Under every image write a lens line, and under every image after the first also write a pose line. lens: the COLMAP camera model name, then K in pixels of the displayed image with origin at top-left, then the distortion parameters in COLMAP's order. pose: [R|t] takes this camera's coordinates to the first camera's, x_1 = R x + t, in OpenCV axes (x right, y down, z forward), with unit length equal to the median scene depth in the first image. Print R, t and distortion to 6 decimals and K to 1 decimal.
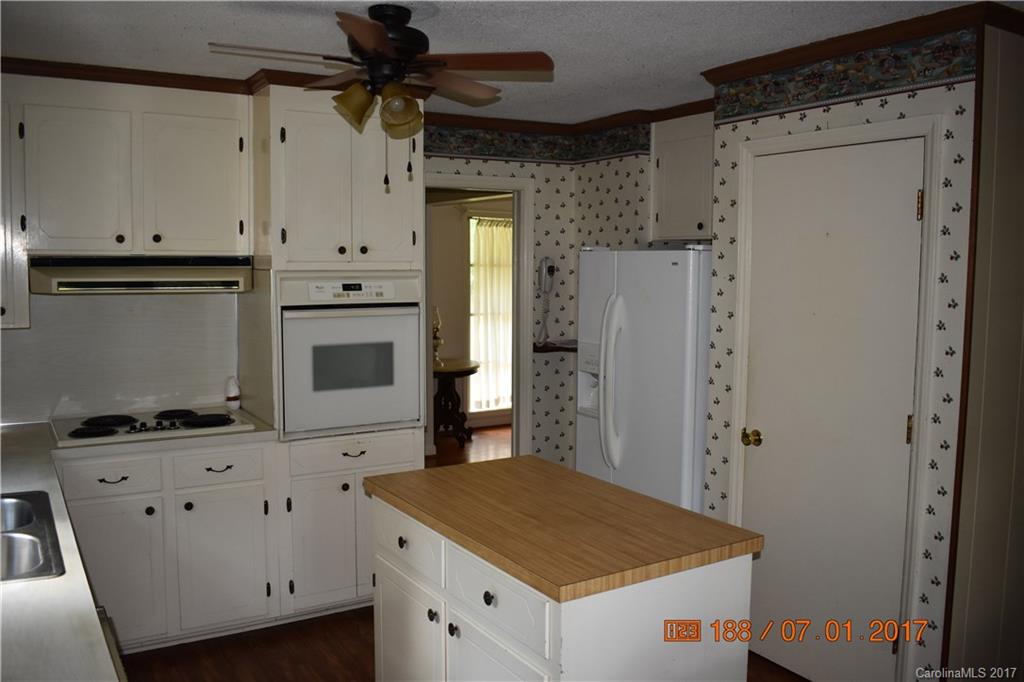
lens RADIAL K [[863.2, 0, 515.6], [0, 863.2, 337.7], [0, 0, 1]] dist [-0.081943, 0.007306]
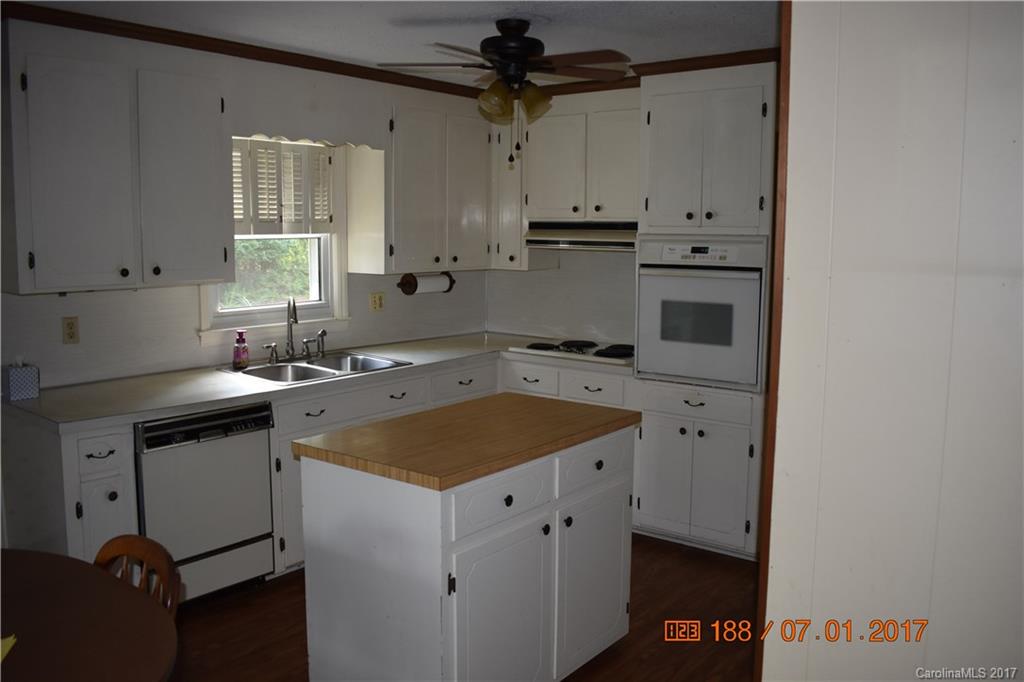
lens RADIAL K [[863.2, 0, 515.6], [0, 863.2, 337.7], [0, 0, 1]] dist [-0.081943, 0.007306]
pose [[0.345449, 0.113947, -0.931494, 0.756143], [-0.086127, 0.992261, 0.089439, -0.026109], [0.934477, 0.049330, 0.352590, 0.407929]]
